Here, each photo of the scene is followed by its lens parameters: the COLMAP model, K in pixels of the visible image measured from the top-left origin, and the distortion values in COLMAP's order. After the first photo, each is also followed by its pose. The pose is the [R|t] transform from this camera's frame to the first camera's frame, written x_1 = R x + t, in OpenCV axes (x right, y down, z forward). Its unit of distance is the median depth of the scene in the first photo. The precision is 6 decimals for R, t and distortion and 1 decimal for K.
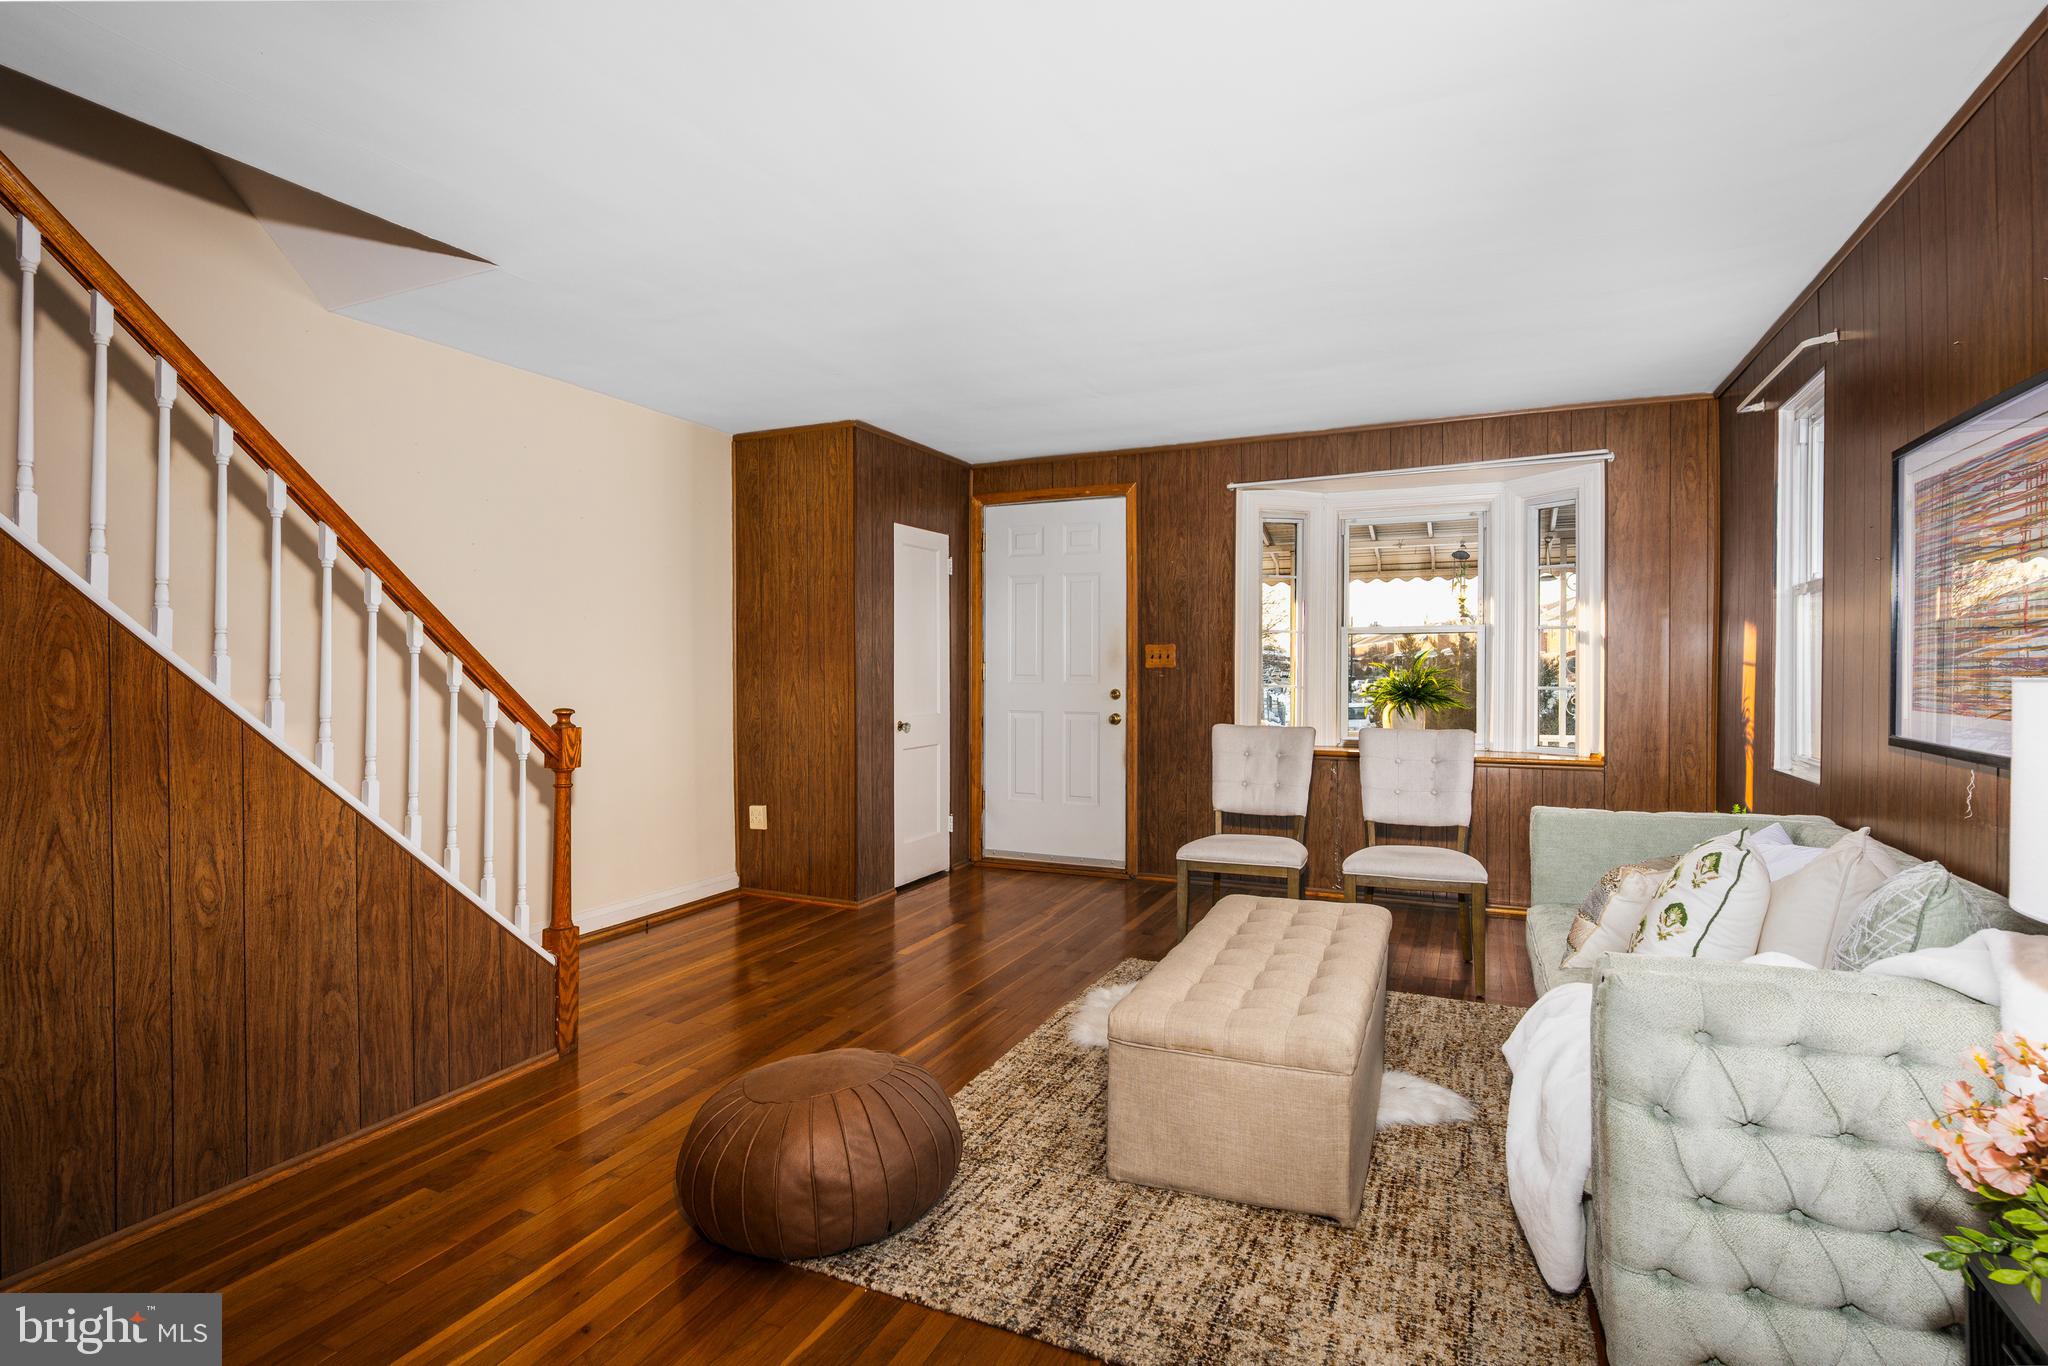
lens RADIAL K [[1010.2, 0, 1024.0], [0, 1010.2, 683.0], [0, 0, 1]] dist [-0.003296, 0.000198]
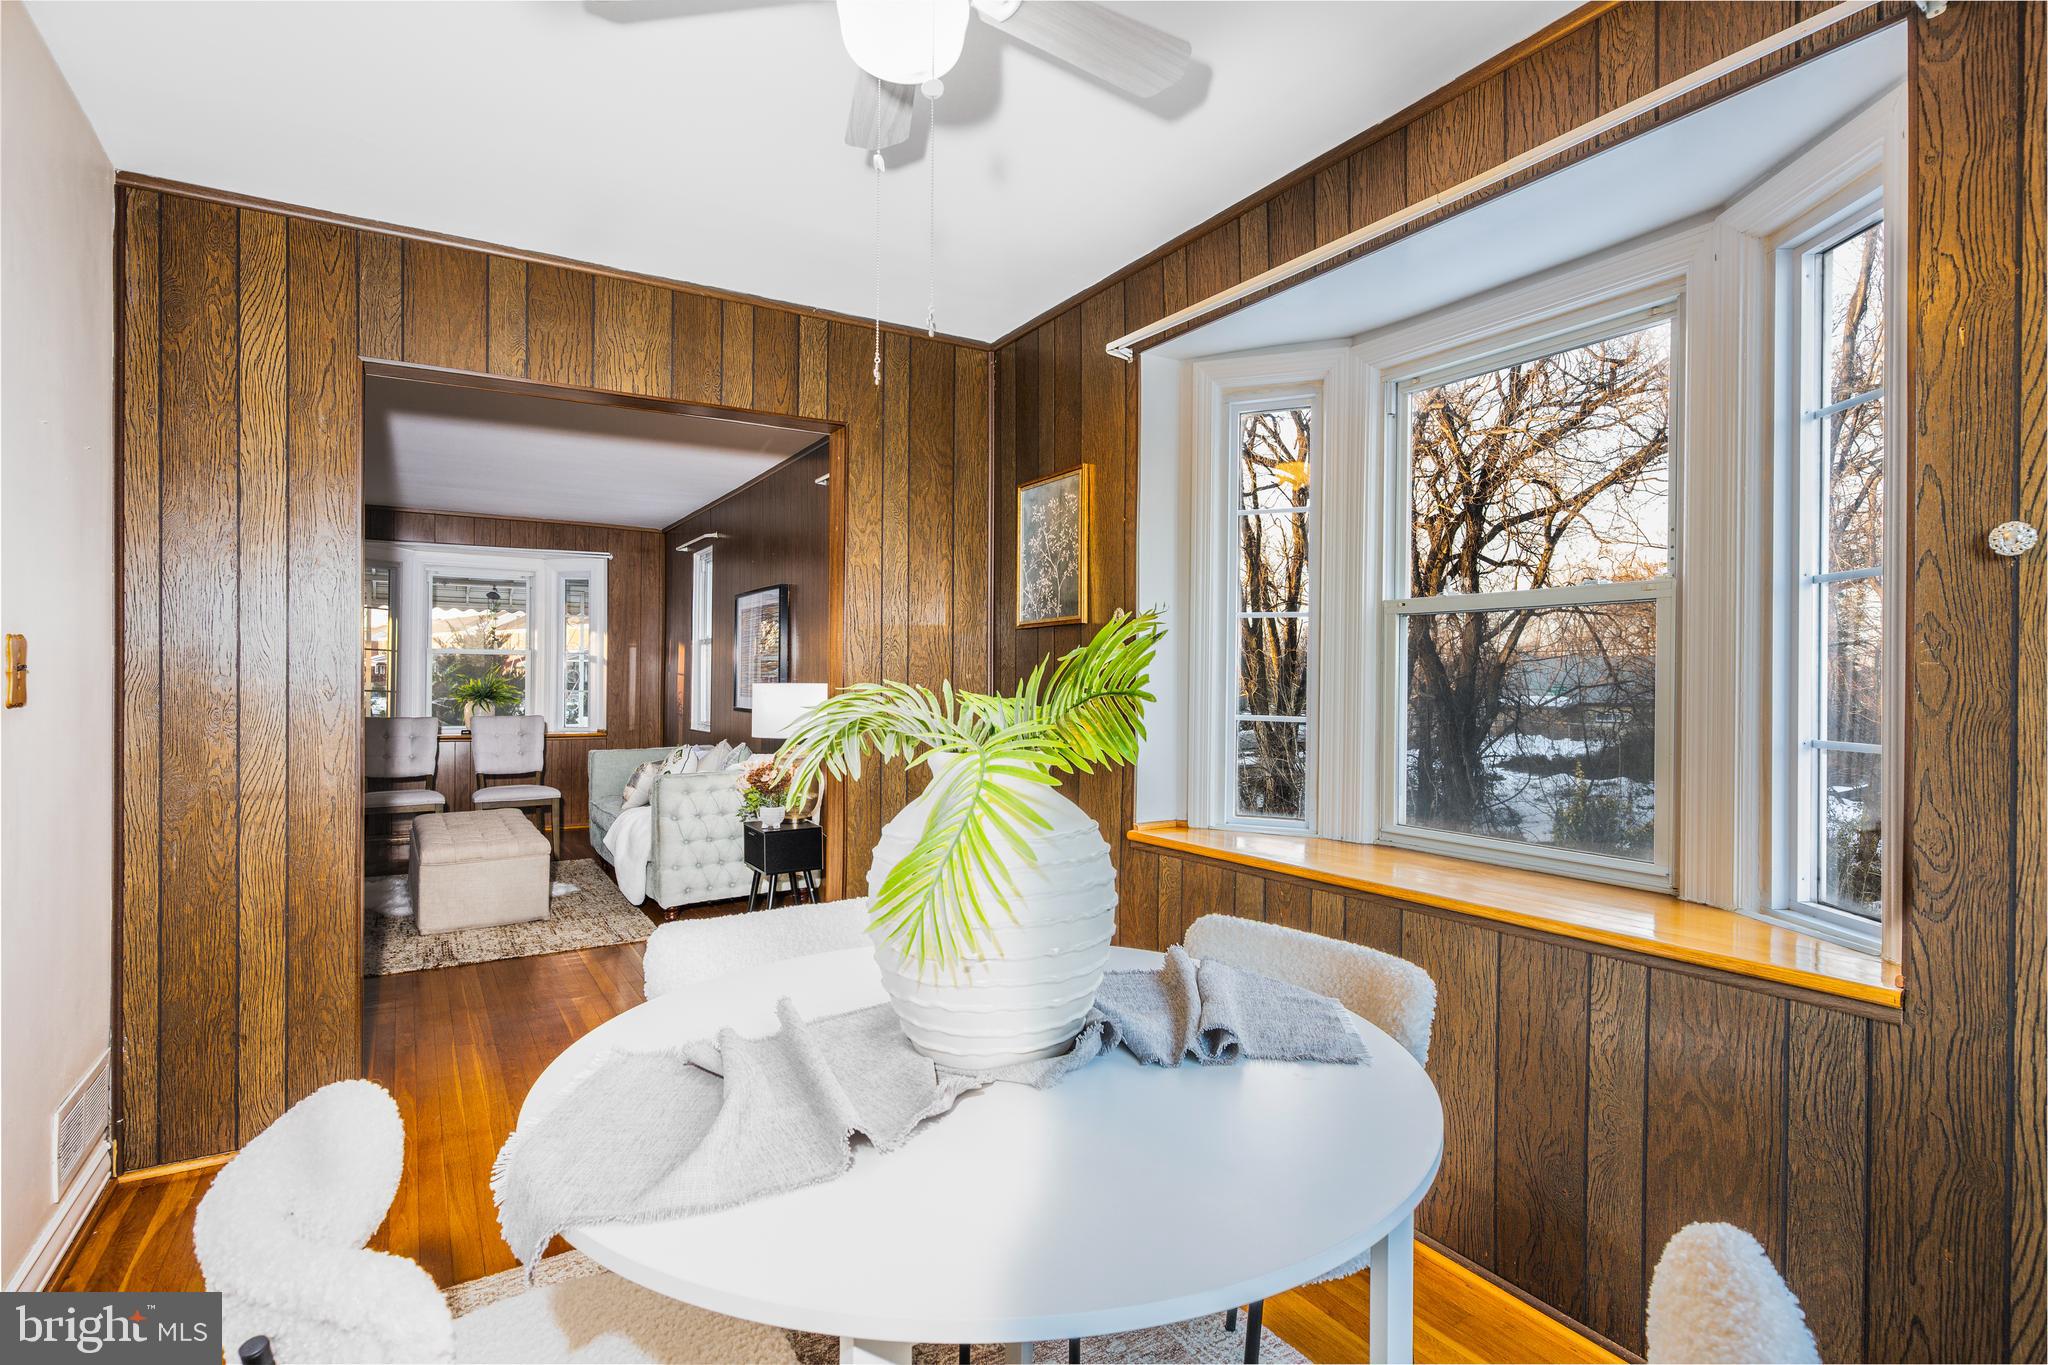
lens RADIAL K [[1010.2, 0, 1024.0], [0, 1010.2, 682.5], [0, 0, 1]] dist [-0.003296, 0.000198]
pose [[0.560941, 0.002349, 0.827852, -0.560777], [0.000898, 0.999994, -0.003446, -0.002140], [-0.827855, 0.002676, 0.560935, -0.690909]]
